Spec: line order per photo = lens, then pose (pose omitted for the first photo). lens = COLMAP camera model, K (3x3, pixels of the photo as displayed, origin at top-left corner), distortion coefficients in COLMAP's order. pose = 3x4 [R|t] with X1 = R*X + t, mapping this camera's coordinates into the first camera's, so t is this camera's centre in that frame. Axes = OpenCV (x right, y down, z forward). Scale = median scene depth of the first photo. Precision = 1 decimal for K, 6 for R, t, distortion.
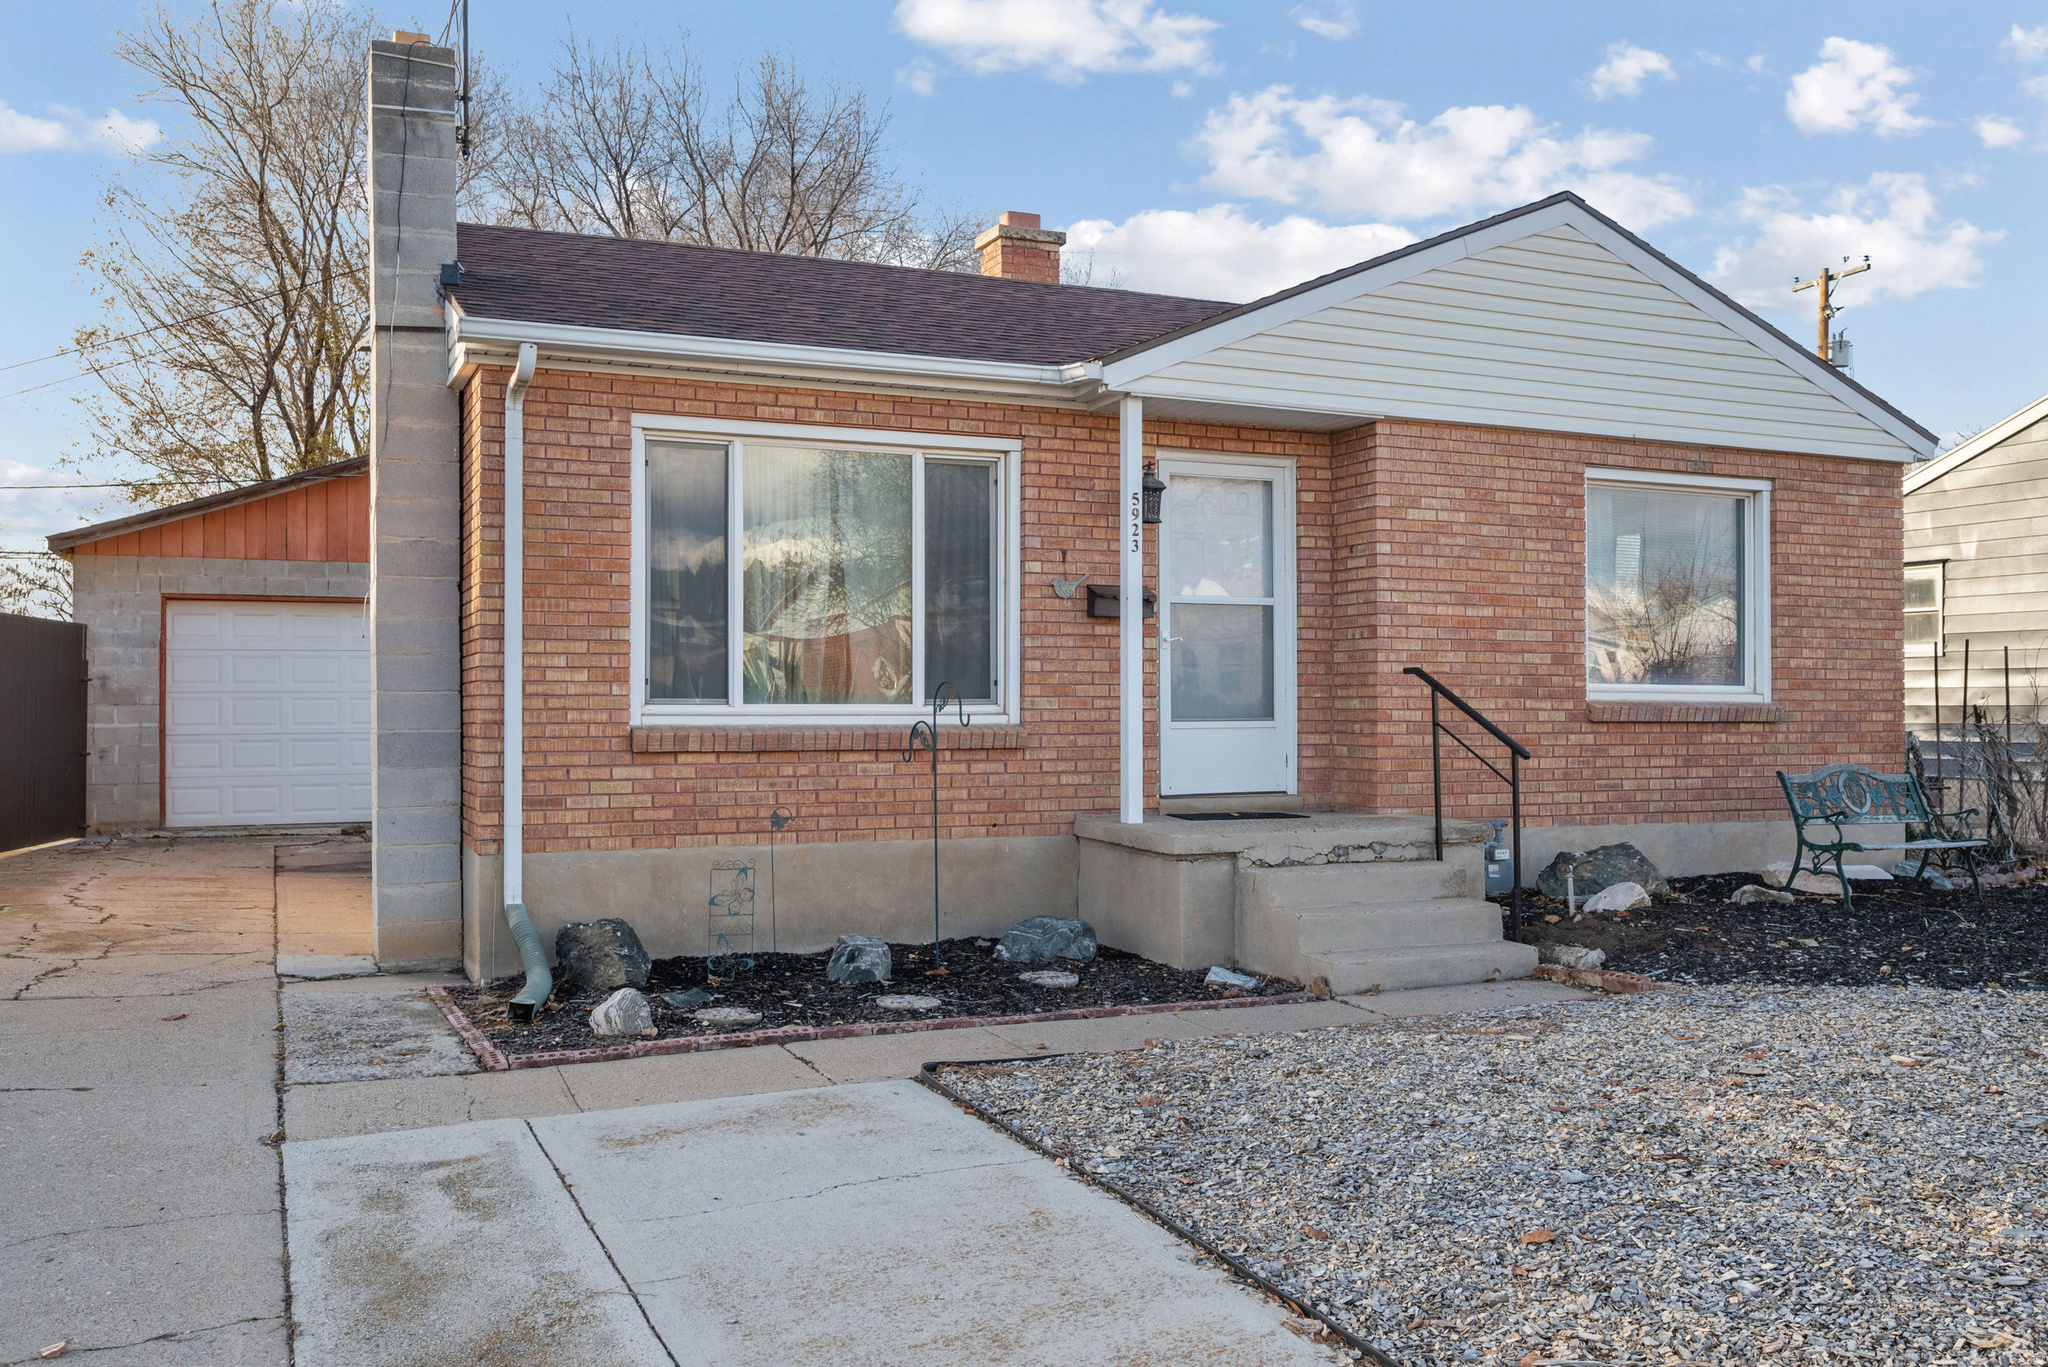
lens RADIAL K [[1716.8, 0, 1035.5], [0, 1716.8, 697.5], [0, 0, 1]] dist [0.005899, 0.010775]
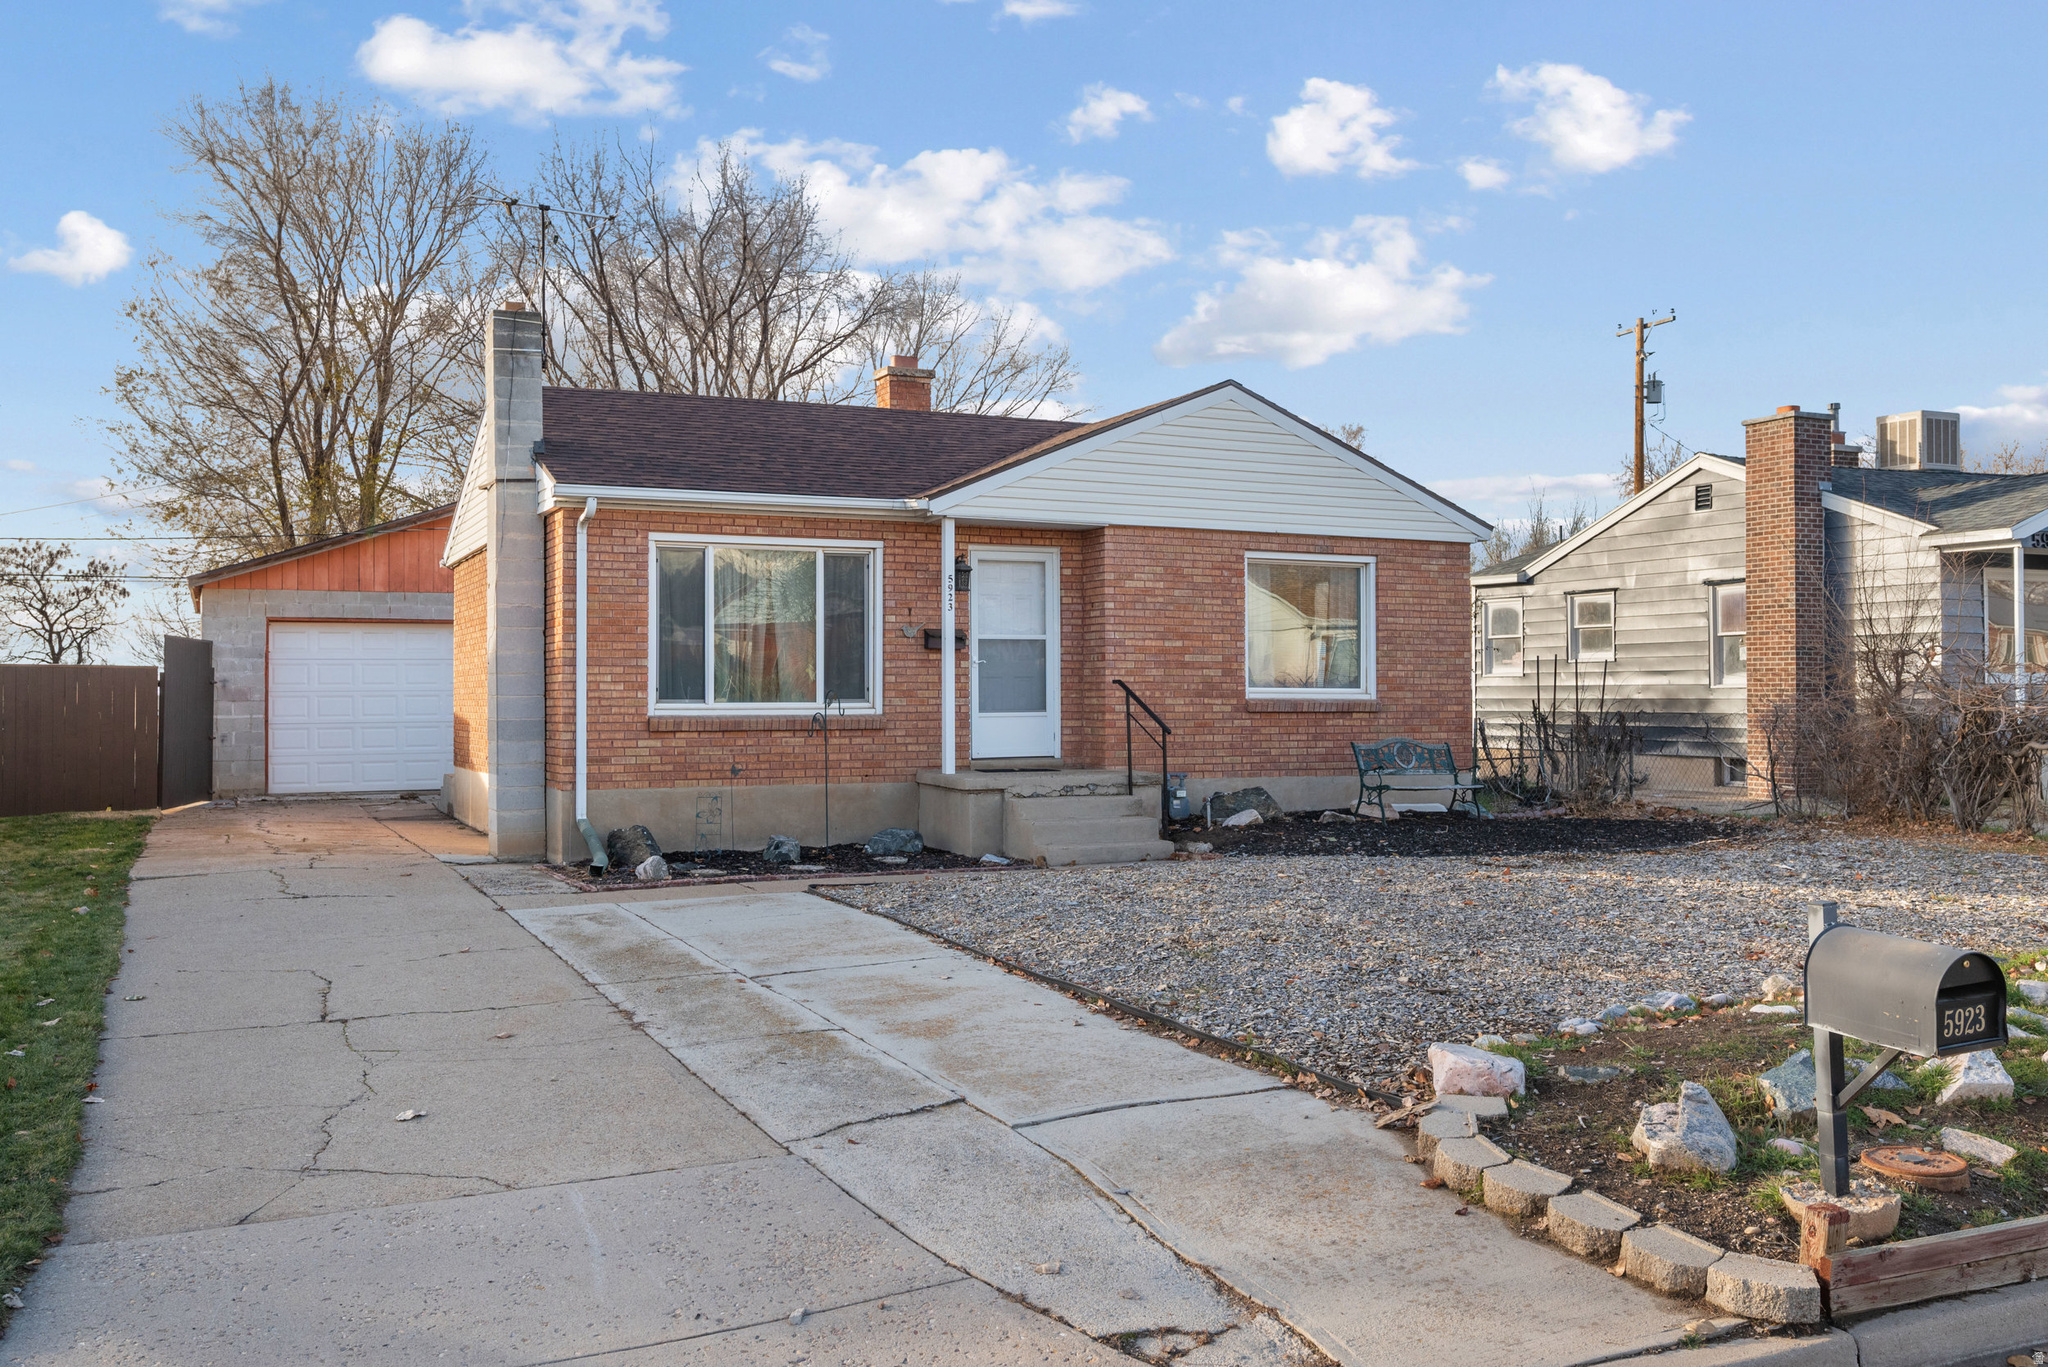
lens RADIAL K [[1680.6, 0, 1016.4], [0, 1680.6, 670.5], [0, 0, 1]] dist [-0.002518, -0.000542]
pose [[0.999805, -0.001800, 0.019645, 0.081807], [0.002007, 0.999943, -0.010522, -0.008599], [-0.019625, 0.010559, 0.999752, -0.569654]]
